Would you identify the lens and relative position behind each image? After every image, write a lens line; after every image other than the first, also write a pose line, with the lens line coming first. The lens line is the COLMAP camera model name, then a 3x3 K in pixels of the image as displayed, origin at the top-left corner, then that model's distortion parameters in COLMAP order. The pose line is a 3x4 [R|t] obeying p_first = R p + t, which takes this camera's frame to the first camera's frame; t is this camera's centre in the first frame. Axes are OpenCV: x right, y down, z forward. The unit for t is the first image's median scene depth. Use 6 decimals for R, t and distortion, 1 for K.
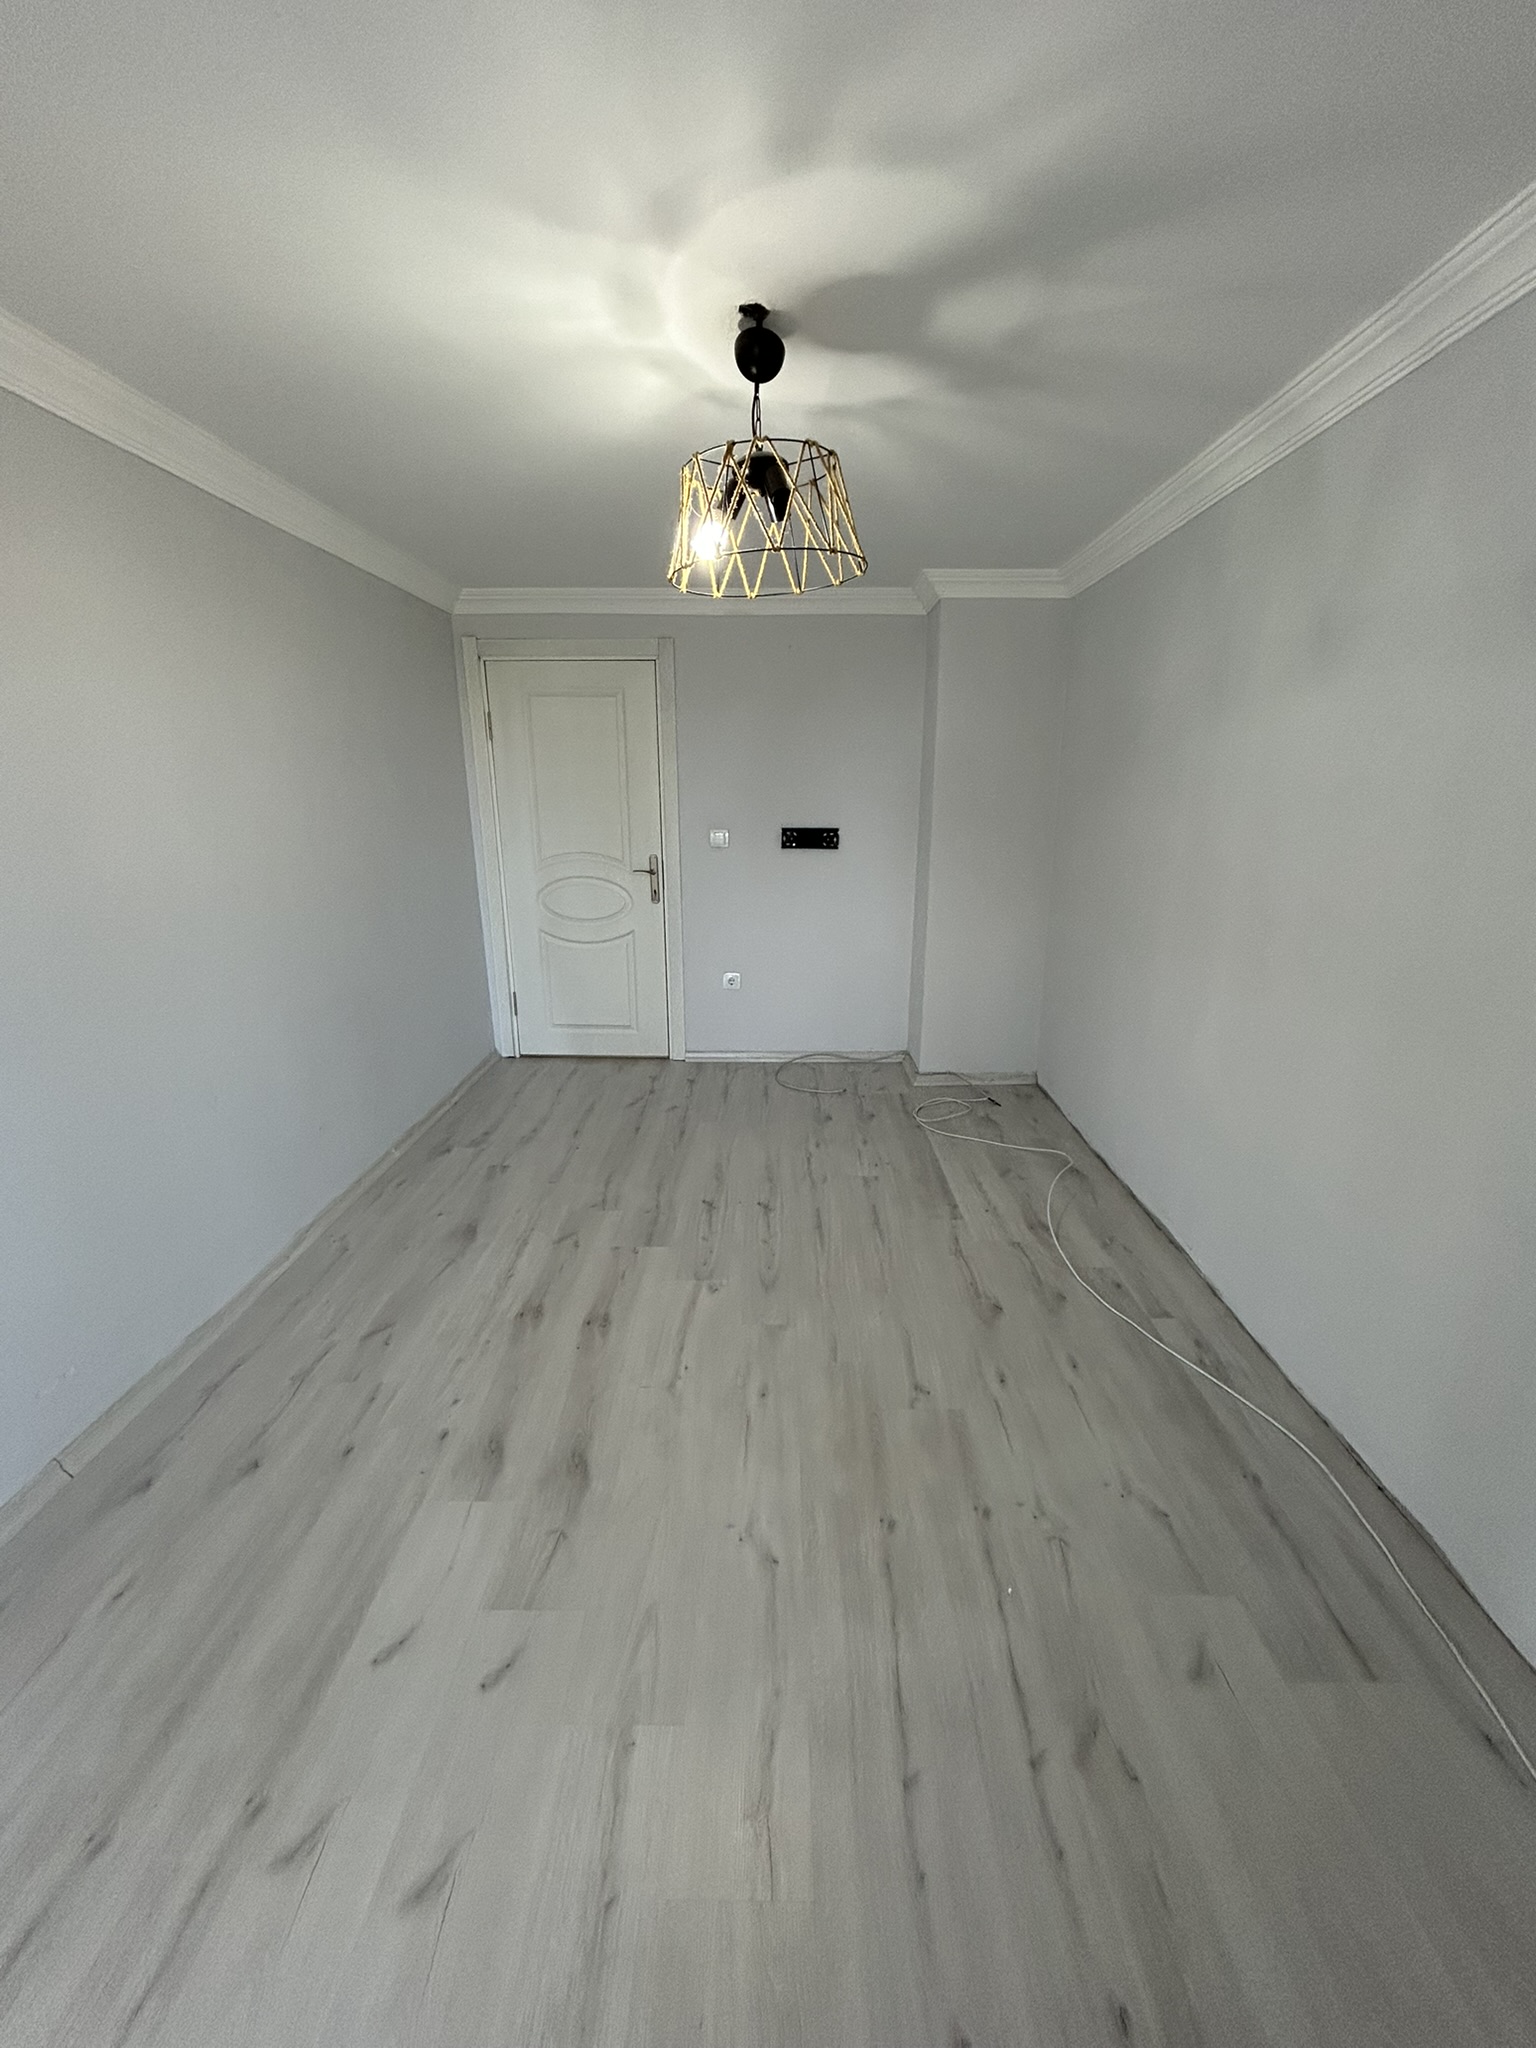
lens RADIAL K [[823.7, 0, 774.2], [0, 823.7, 1019.7], [0, 0, 1]] dist [-0.002574, 0.003095]
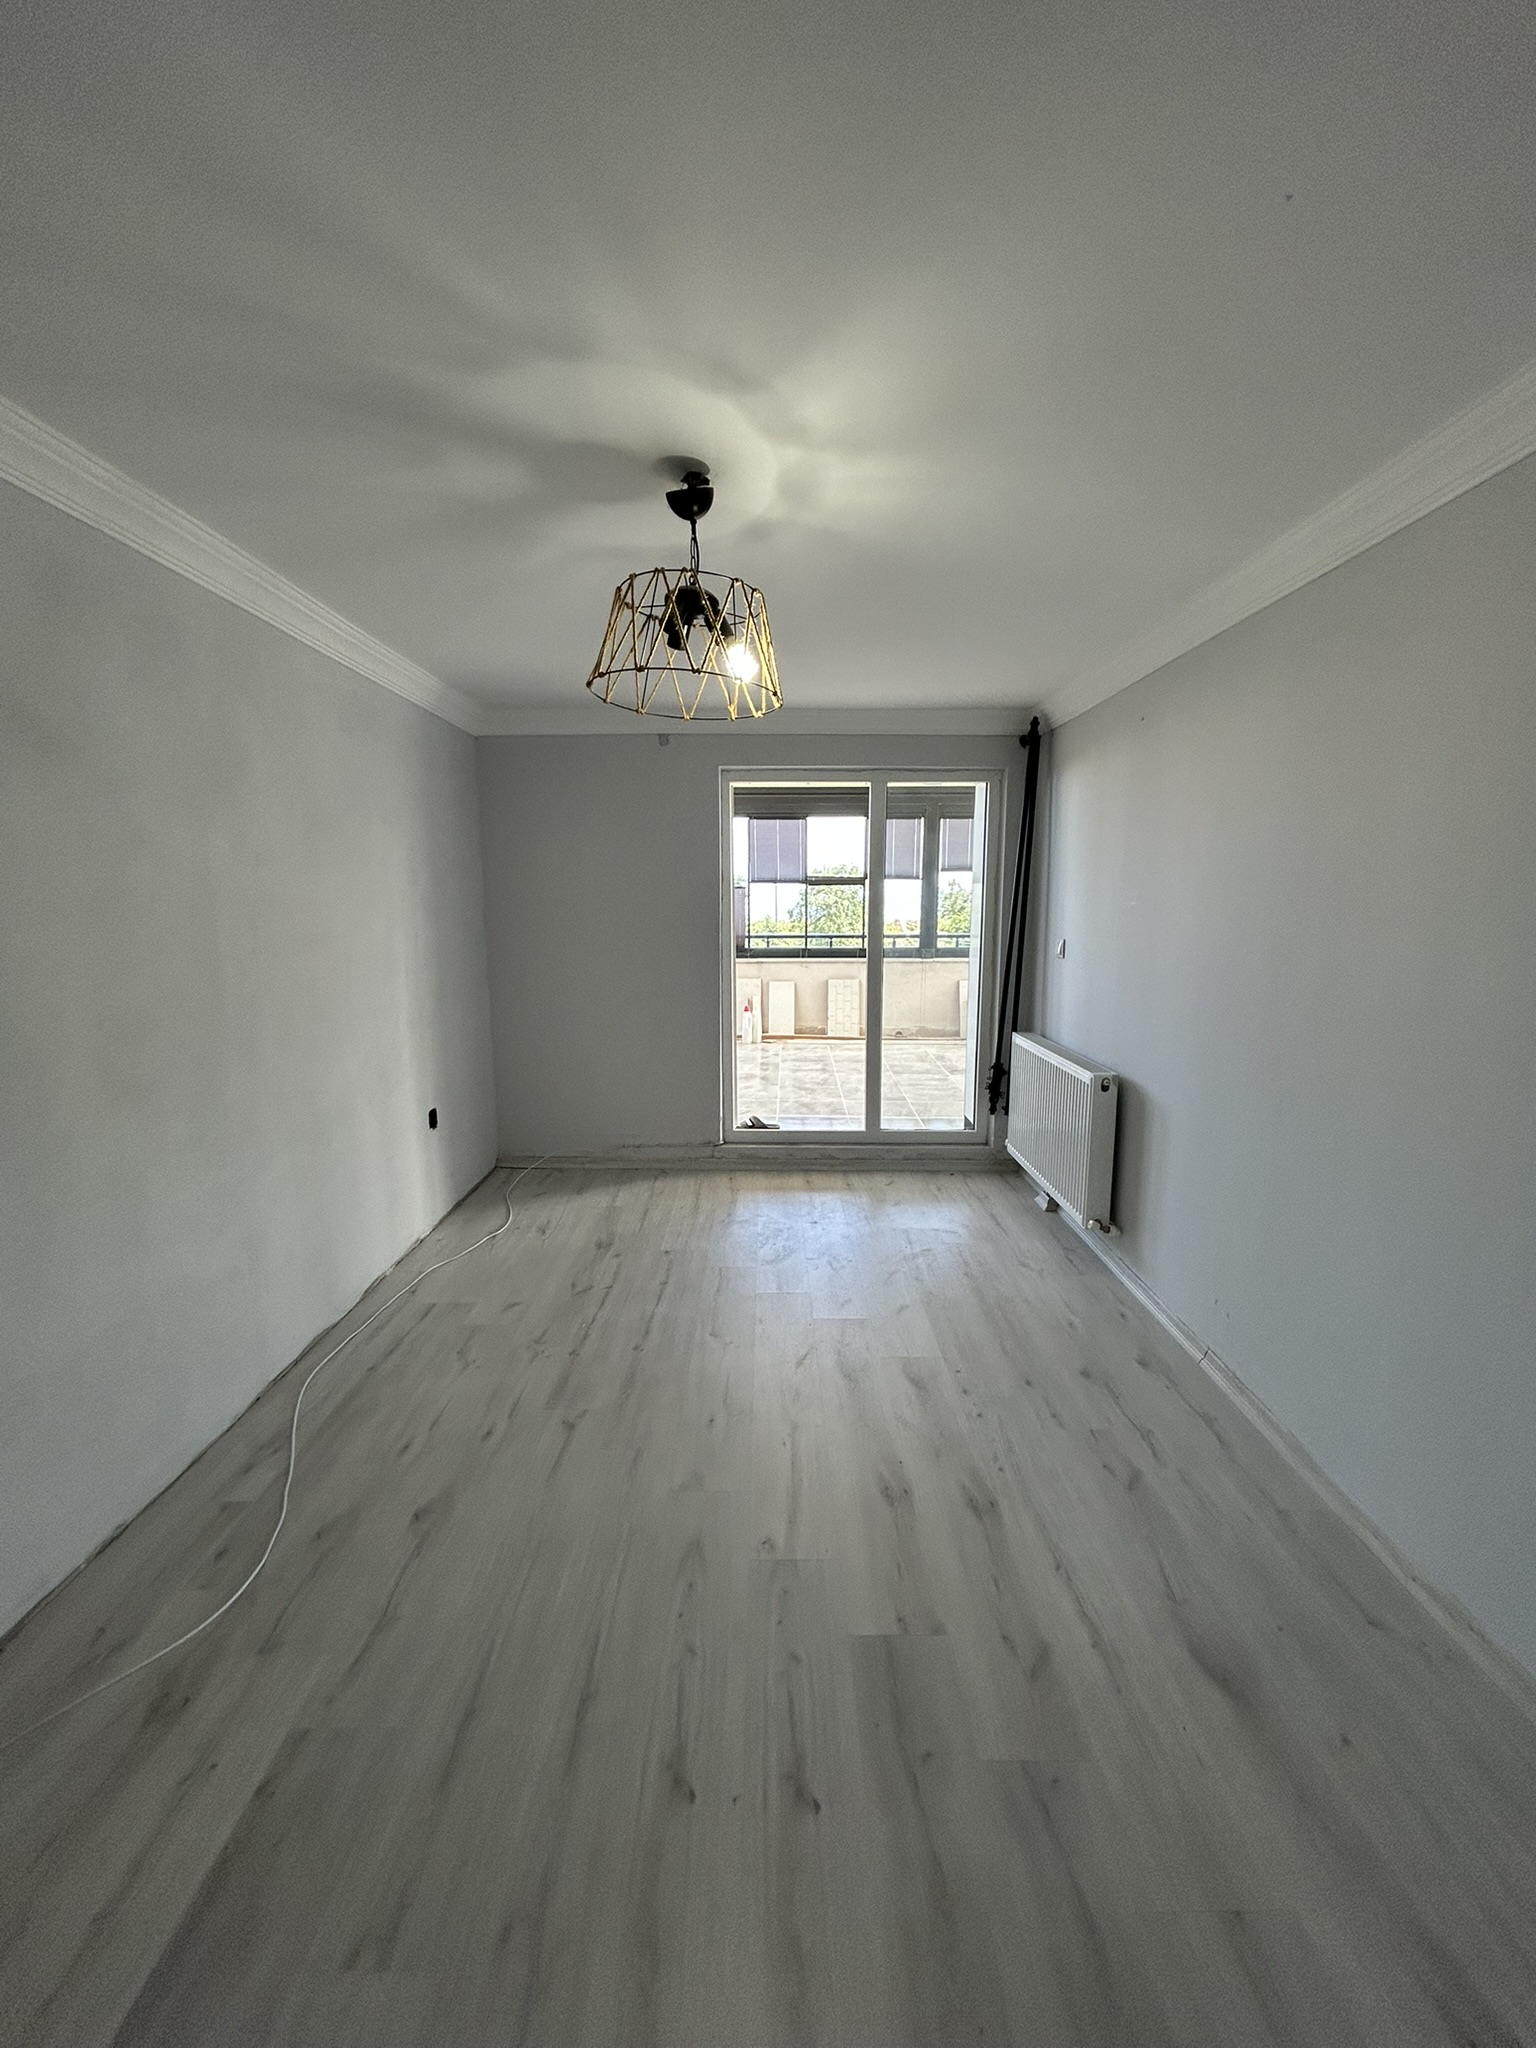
lens RADIAL K [[823.7, 0, 763.3], [0, 823.7, 1018.8], [0, 0, 1]] dist [-0.002574, 0.003095]
pose [[-0.999984, 0.005566, 0.000288, -0.076811], [0.005195, 0.912140, 0.409845, -0.443652], [0.002019, 0.409840, -0.912155, 1.576905]]
